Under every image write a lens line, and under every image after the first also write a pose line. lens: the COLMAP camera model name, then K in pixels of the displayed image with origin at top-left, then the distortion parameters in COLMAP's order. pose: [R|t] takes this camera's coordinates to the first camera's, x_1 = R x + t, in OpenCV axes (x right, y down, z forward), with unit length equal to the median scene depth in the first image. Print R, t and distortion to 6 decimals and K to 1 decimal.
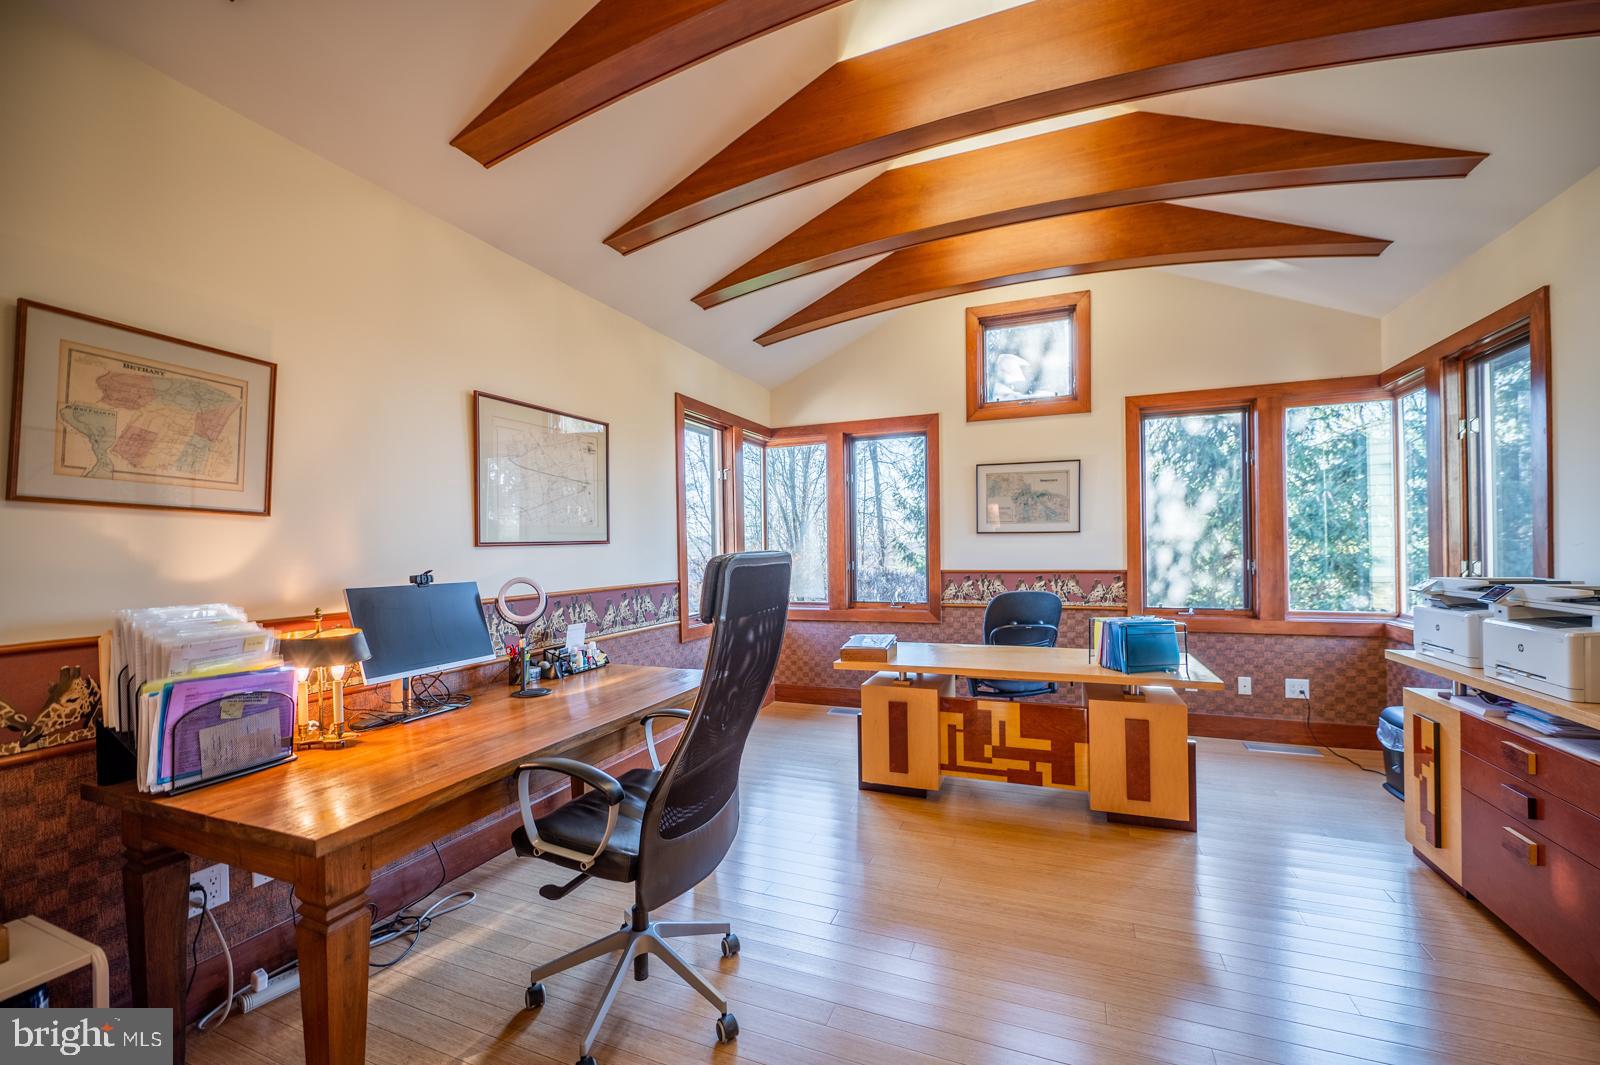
lens RADIAL K [[635.4, 0, 807.8], [0, 635.4, 547.2], [0, 0, 1]] dist [-0.006217, -0.000131]
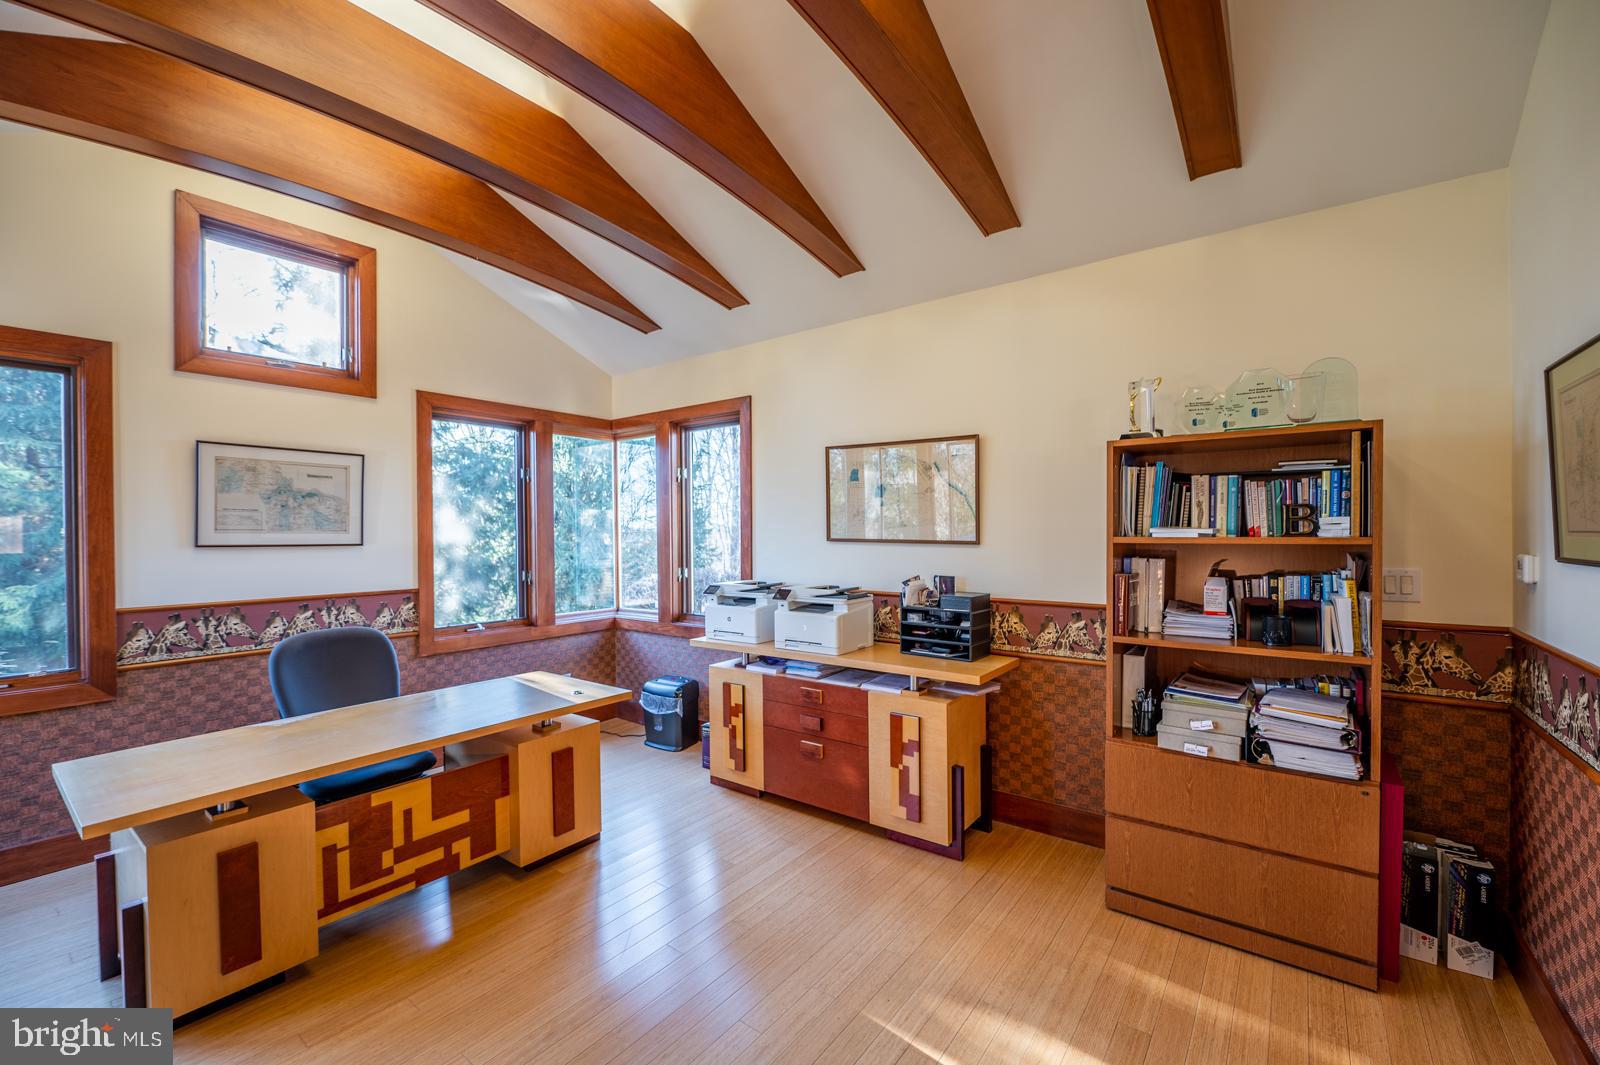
lens RADIAL K [[656.0, 0, 800.3], [0, 656.0, 537.8], [0, 0, 1]] dist [-0.008991, -0.000296]
pose [[0.267551, 0.001542, 0.963542, -0.254249], [0.003036, 0.999992, -0.002444, -0.034101], [-0.963539, 0.003579, 0.267545, 0.287781]]
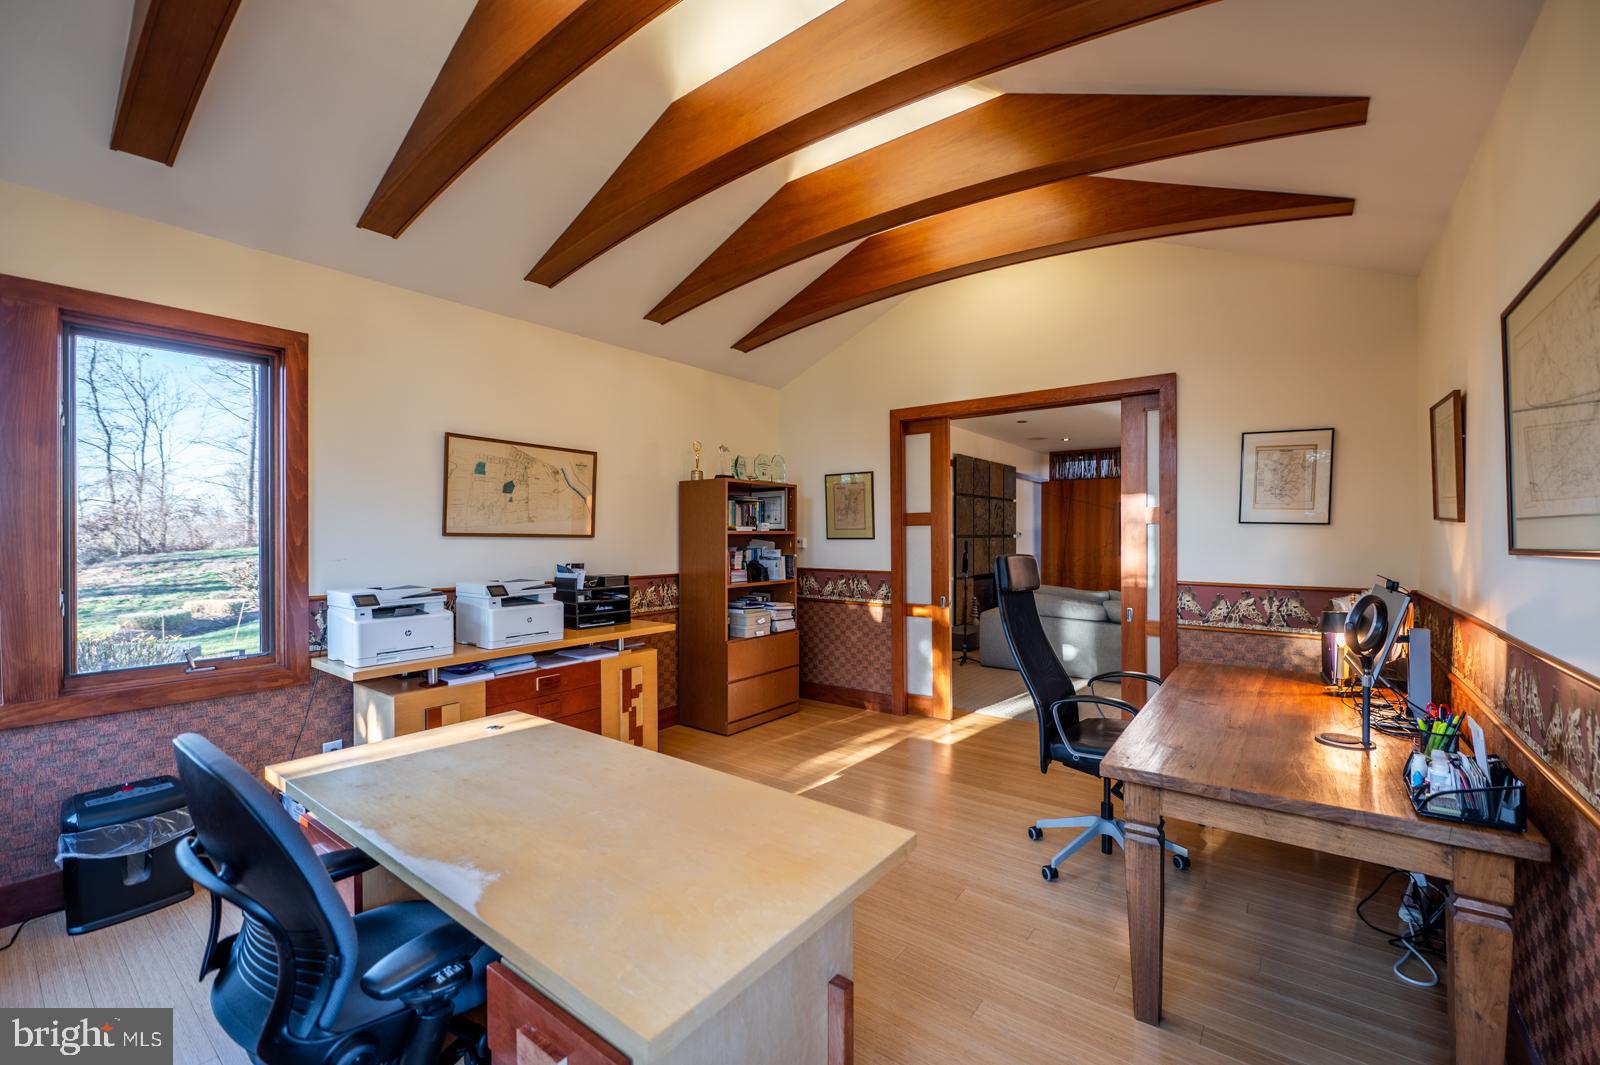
lens RADIAL K [[651.6, 0, 825.6], [0, 651.6, 534.0], [0, 0, 1]] dist [0.000413, -0.000016]
pose [[-0.967394, 0.011511, 0.253014, -0.020427], [0.011615, 0.999932, -0.001081, -0.026768], [-0.253009, 0.001893, -0.967462, 1.255225]]
